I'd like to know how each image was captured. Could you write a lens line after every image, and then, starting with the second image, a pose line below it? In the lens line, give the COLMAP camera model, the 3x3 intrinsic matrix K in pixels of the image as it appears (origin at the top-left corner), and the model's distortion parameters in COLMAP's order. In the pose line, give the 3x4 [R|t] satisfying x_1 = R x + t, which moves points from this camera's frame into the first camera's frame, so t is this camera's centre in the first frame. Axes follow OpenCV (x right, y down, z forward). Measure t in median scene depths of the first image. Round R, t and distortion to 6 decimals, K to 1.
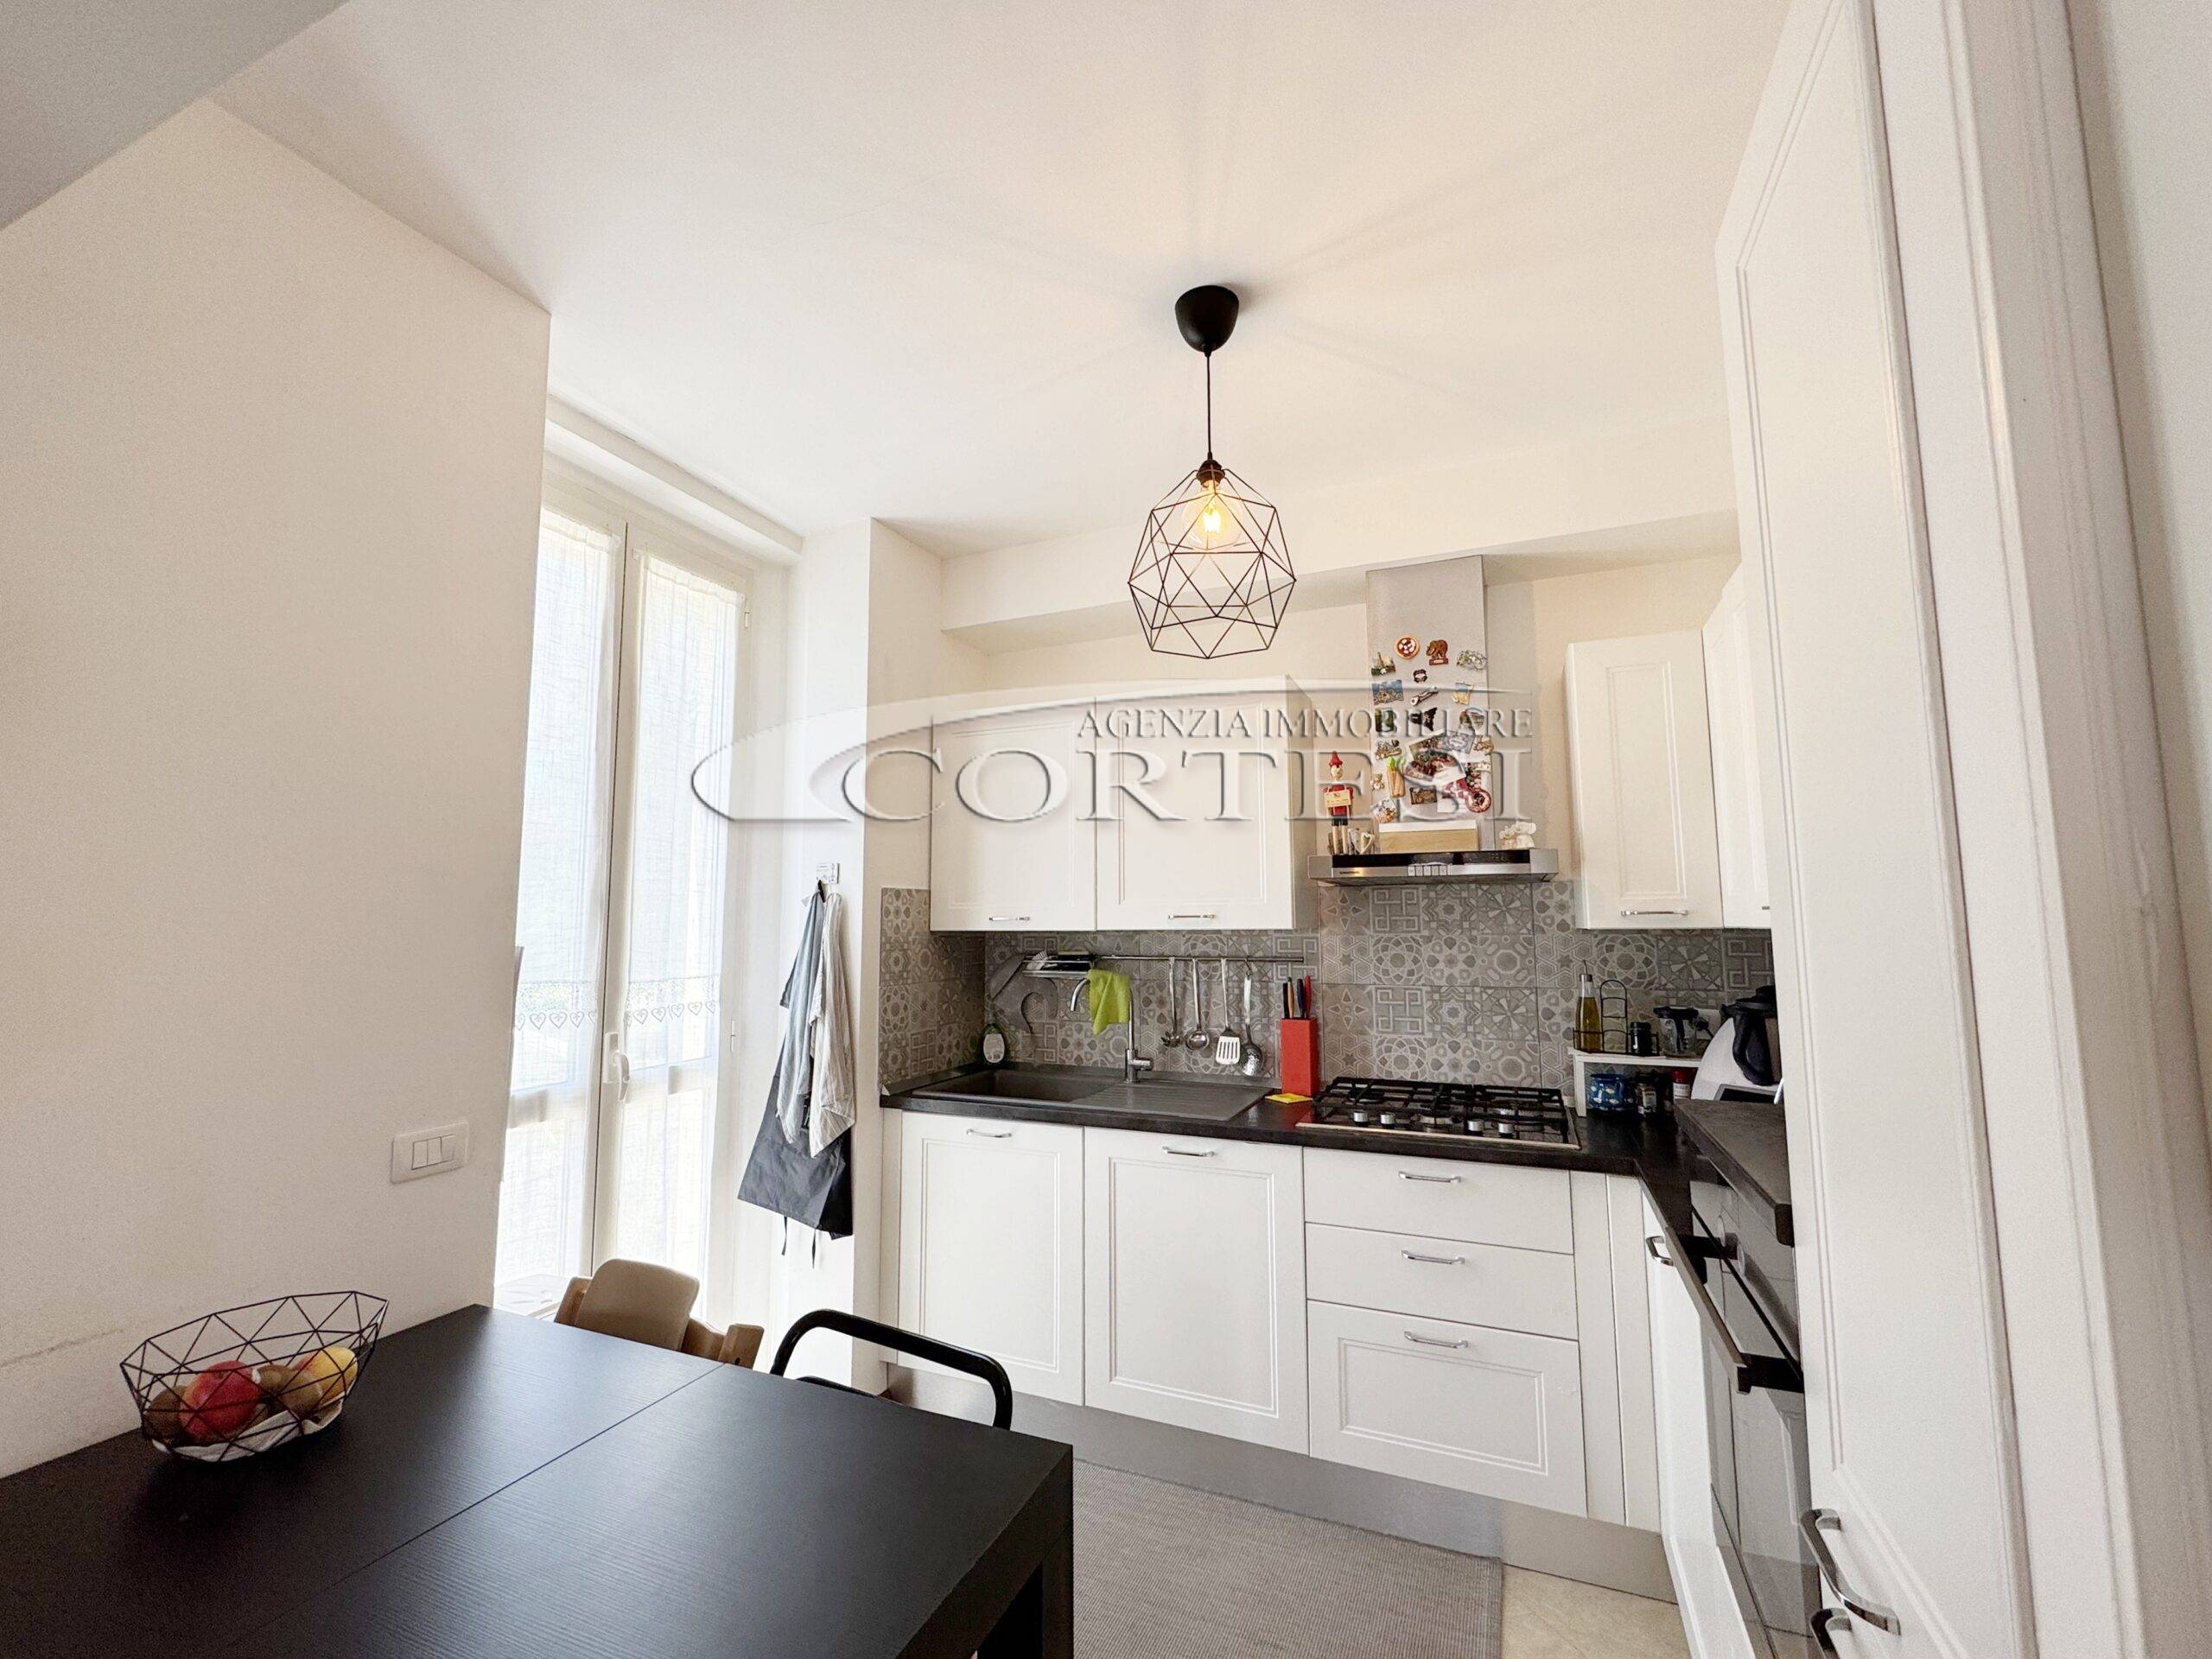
lens RADIAL K [[901.7, 0, 1110.9], [0, 901.7, 828.2], [0, 0, 1]] dist [-0.001834, -0.000020]
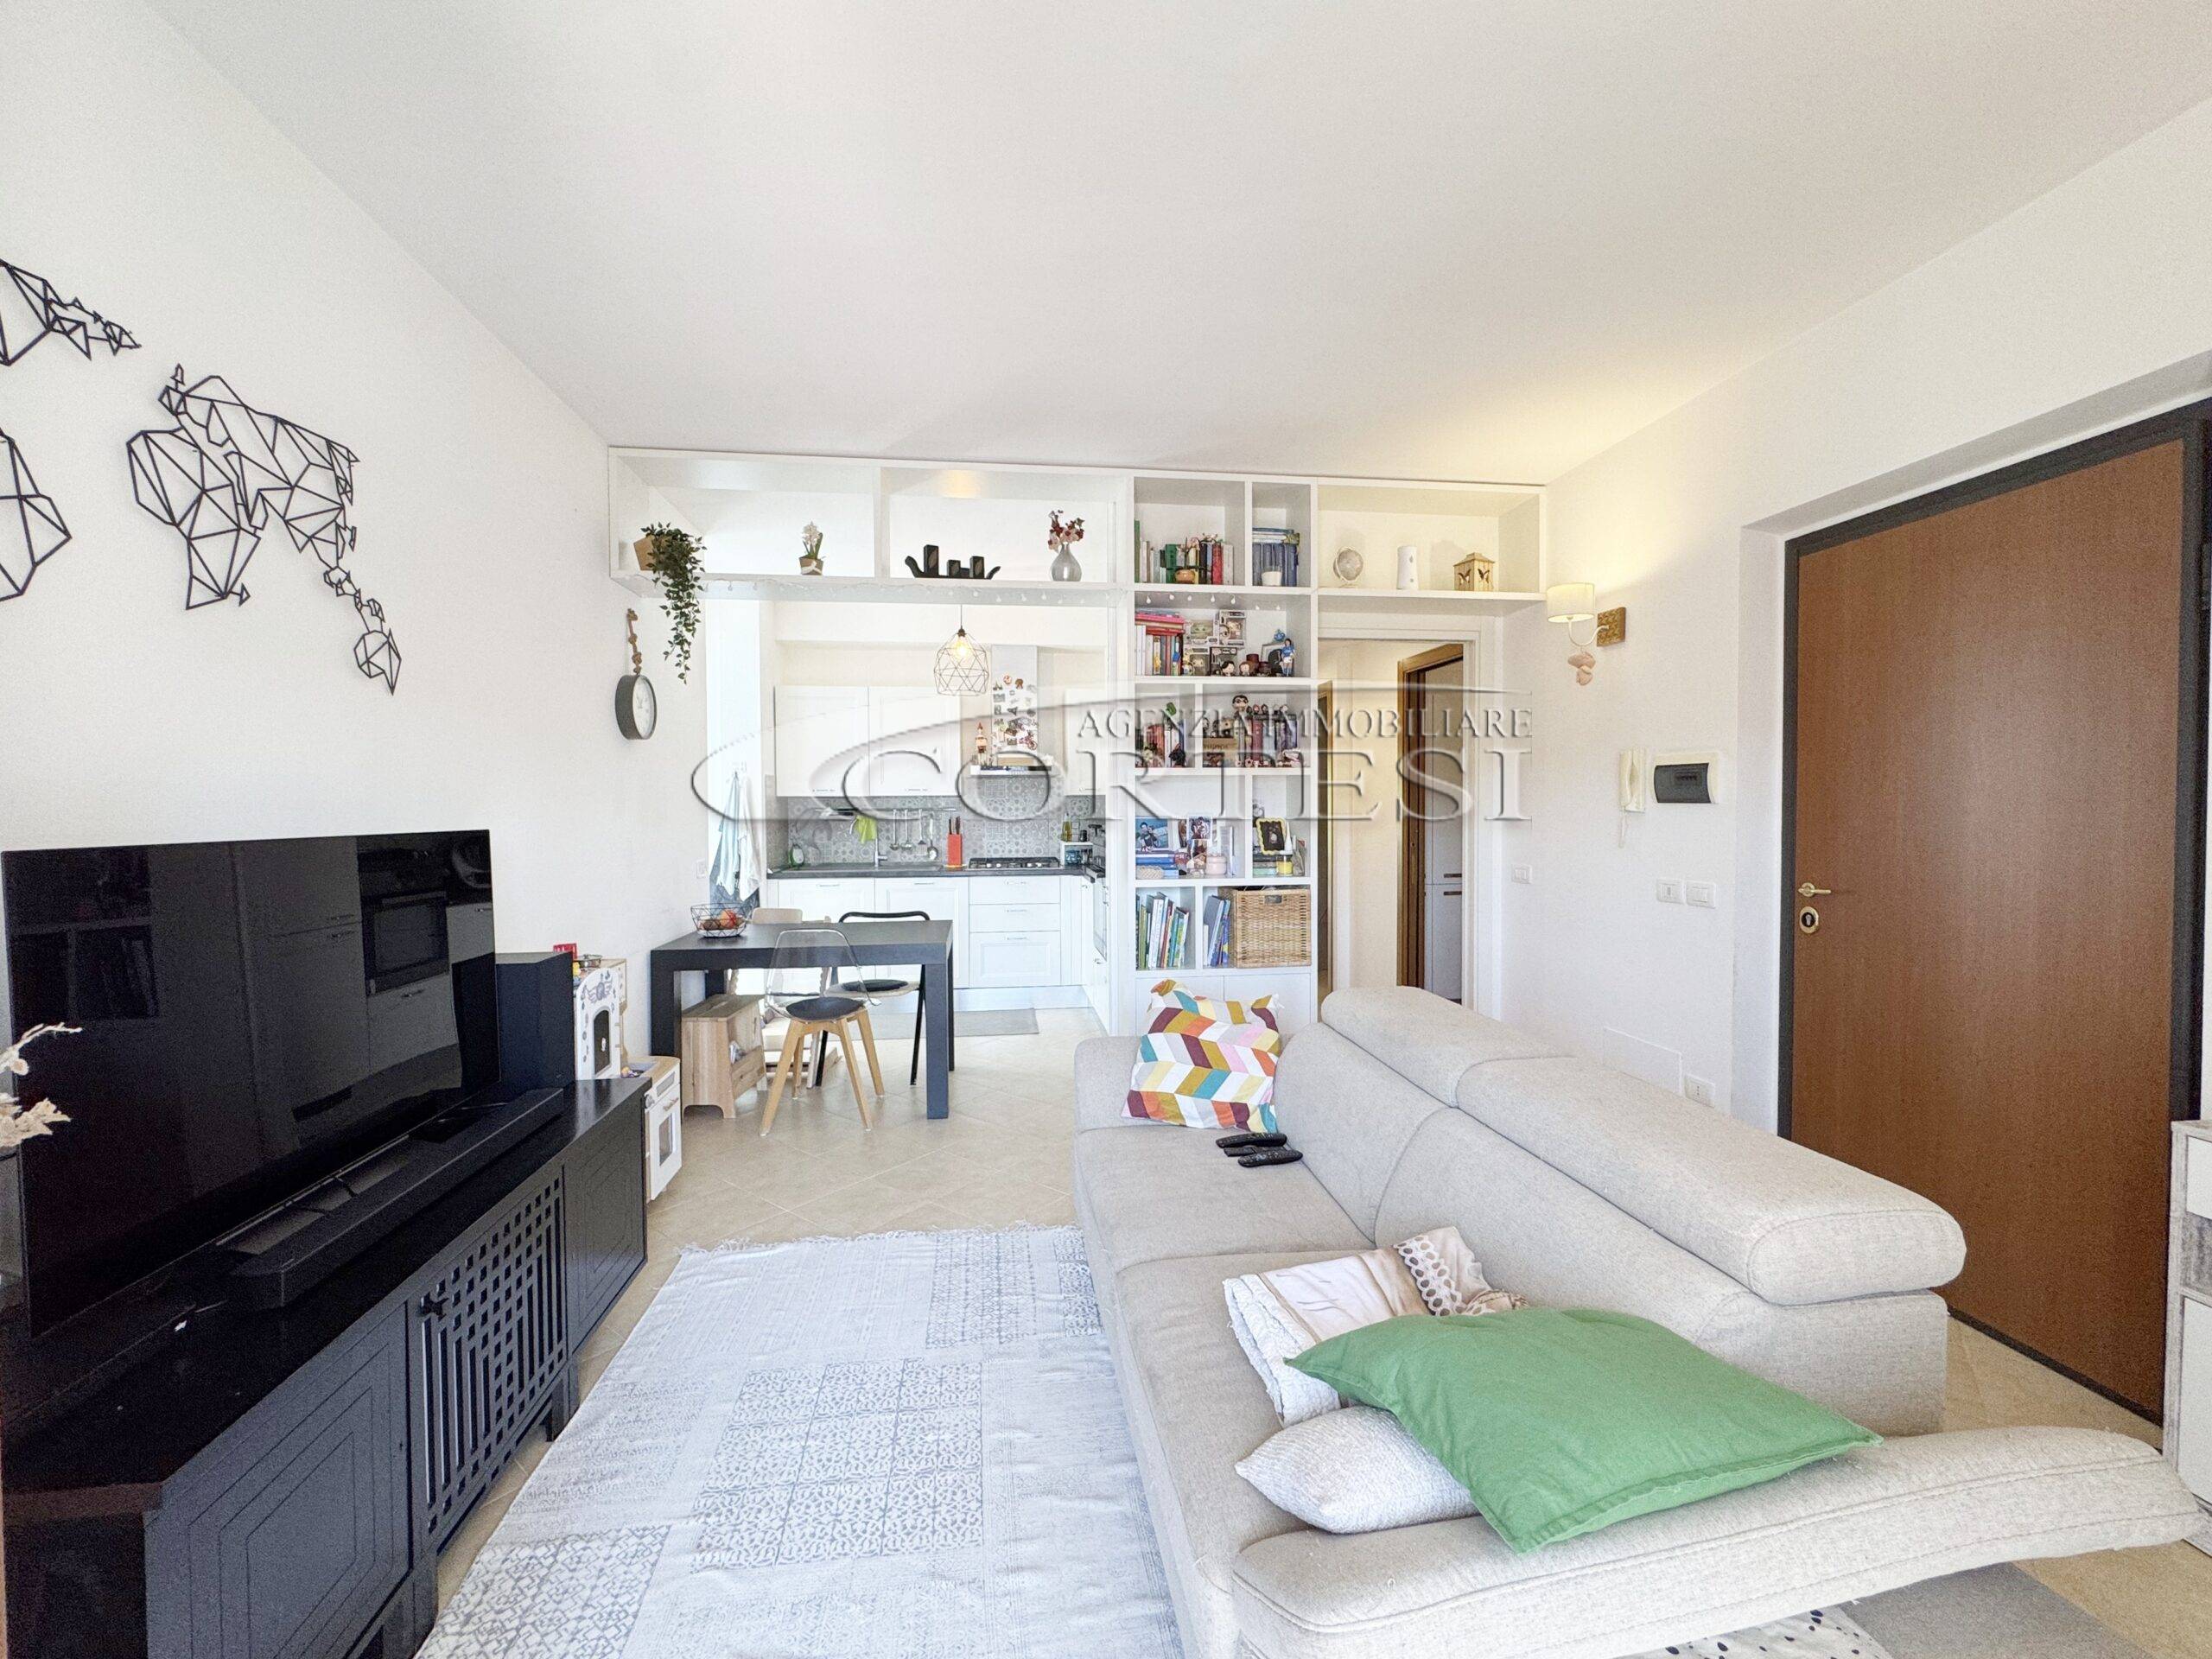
lens RADIAL K [[901.7, 0, 1103.4], [0, 901.7, 834.2], [0, 0, 1]] dist [-0.001834, -0.000020]
pose [[0.860772, -0.014544, 0.508783, -0.670345], [-0.051998, 0.991849, 0.116324, -0.082019], [-0.506328, -0.126584, 0.853000, -1.217842]]
